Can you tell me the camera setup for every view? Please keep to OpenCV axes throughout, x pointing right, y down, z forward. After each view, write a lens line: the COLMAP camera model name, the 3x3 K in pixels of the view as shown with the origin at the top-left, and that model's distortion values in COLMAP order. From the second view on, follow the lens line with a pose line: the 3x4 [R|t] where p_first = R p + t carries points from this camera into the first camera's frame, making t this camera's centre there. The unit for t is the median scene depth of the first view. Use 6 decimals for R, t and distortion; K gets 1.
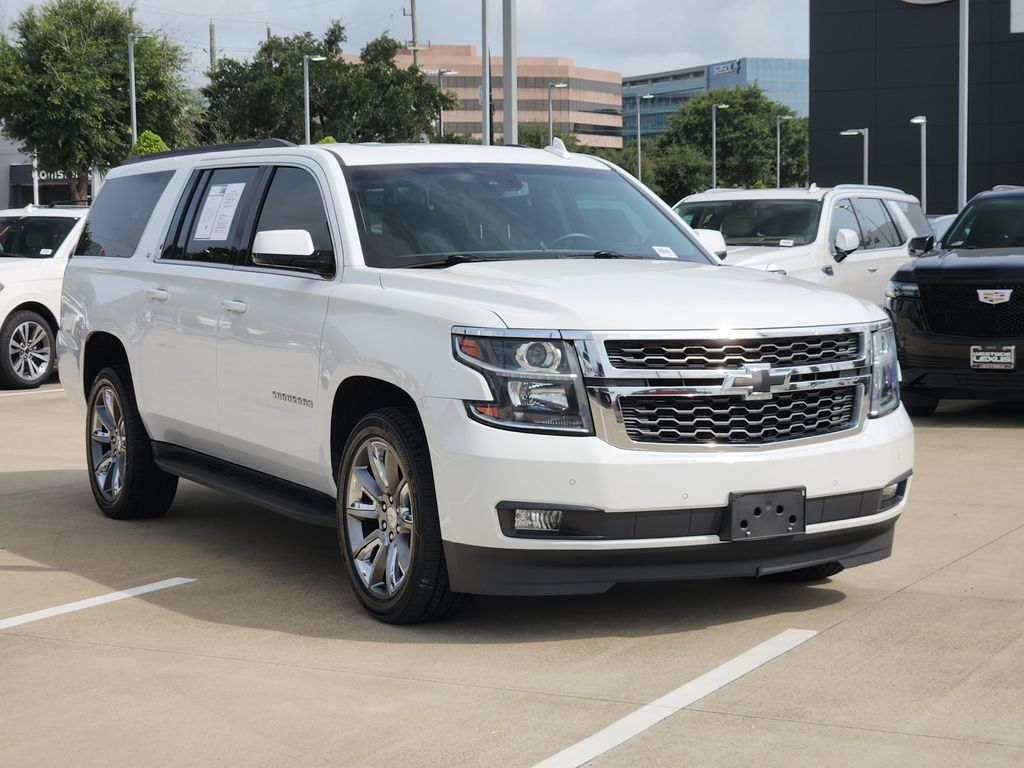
lens RADIAL K [[2160.4, 0, 549.5], [0, 2160.4, 386.1], [0, 0, 1]] dist [-0.947020, 7.256042]
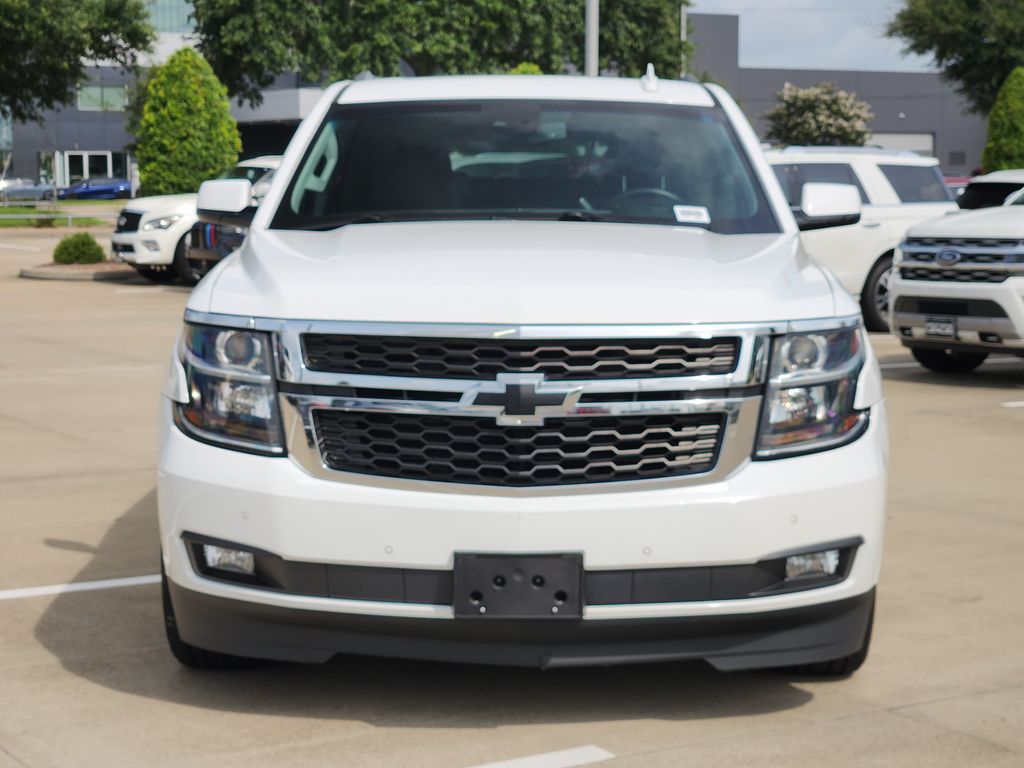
lens RADIAL K [[2160.4, 0, 549.5], [0, 2160.4, 386.1], [0, 0, 1]] dist [-0.947020, 7.256042]
pose [[0.861424, 0.057425, -0.504629, 0.463372], [-0.043579, 0.998280, 0.039209, -0.034861], [0.506013, -0.011784, 0.862445, 0.384604]]
